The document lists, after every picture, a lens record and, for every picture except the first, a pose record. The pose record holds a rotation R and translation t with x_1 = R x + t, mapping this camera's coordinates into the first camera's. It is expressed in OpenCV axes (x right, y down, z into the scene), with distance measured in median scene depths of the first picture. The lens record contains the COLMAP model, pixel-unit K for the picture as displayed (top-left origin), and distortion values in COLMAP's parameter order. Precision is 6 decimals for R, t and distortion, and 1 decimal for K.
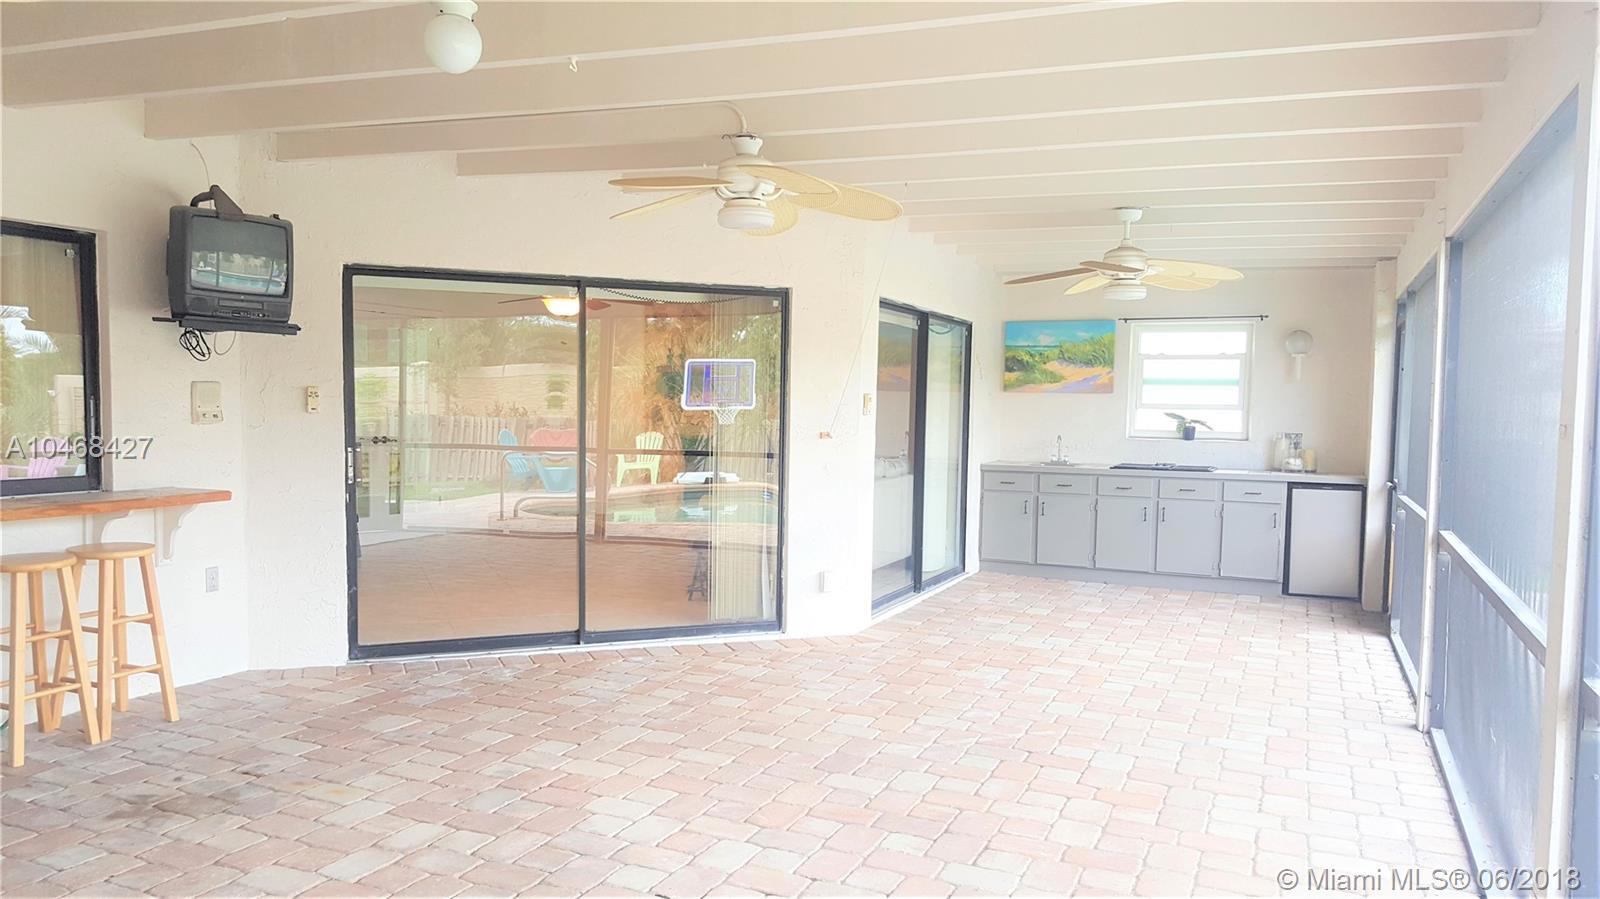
lens RADIAL K [[1194.4, 0, 780.7], [0, 1194.4, 478.2], [0, 0, 1]] dist [0.197247, -0.392701]
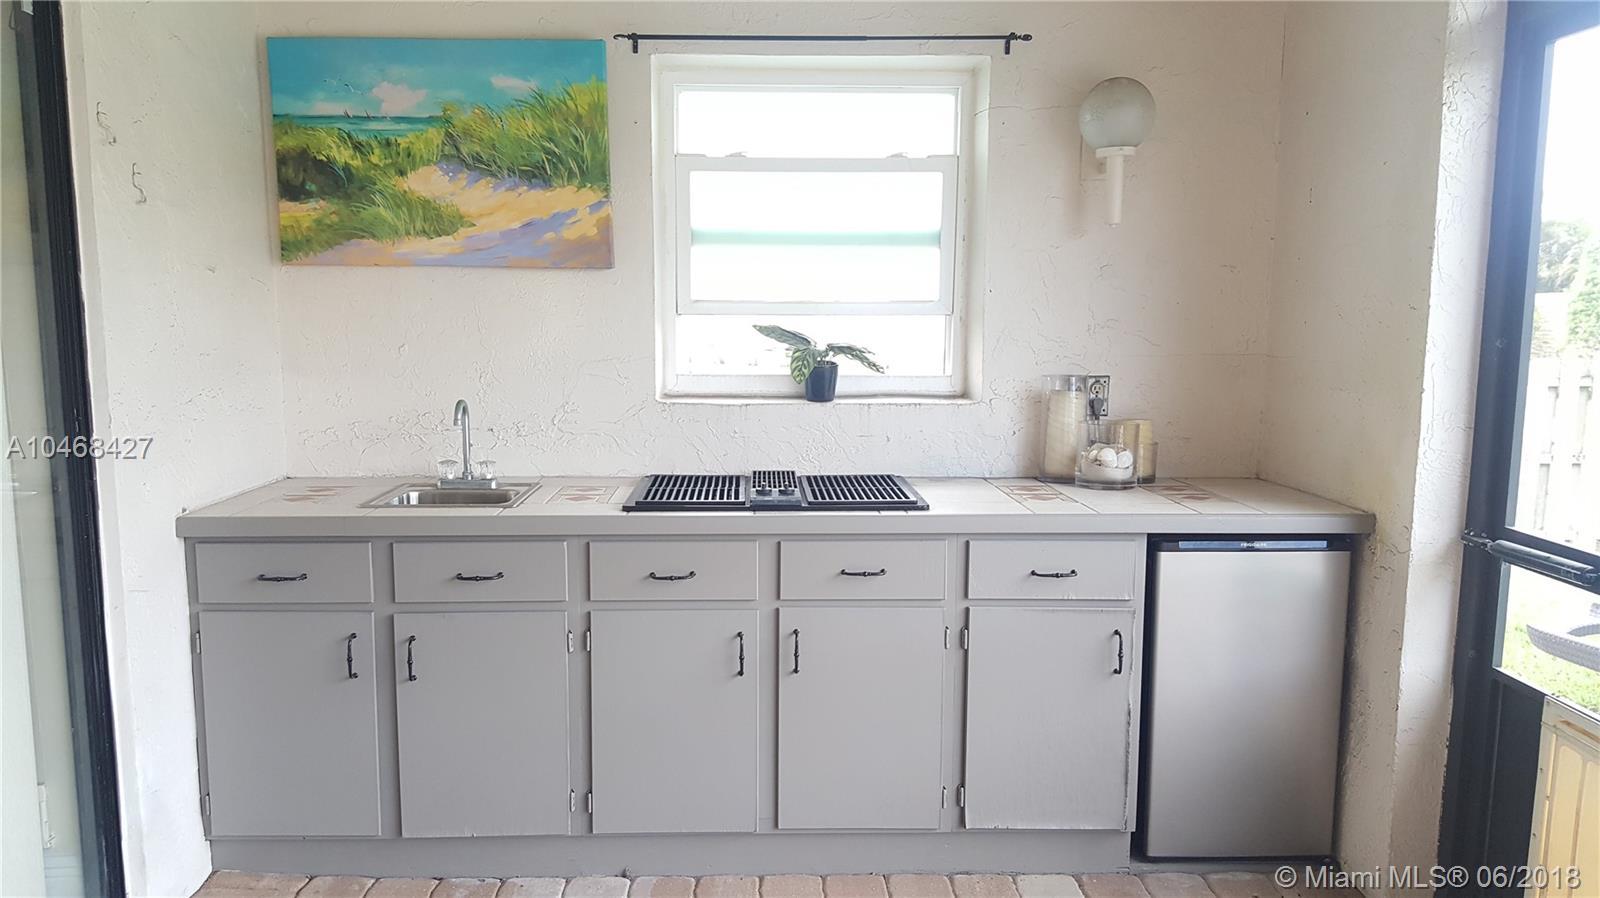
lens RADIAL K [[1194.4, 0, 780.7], [0, 1194.4, 477.7], [0, 0, 1]] dist [0.197247, -0.392701]
pose [[0.908052, -0.072514, 0.412532, 0.176763], [0.040569, 0.995496, 0.085686, -0.039549], [-0.416888, -0.061072, 0.906904, 0.681804]]
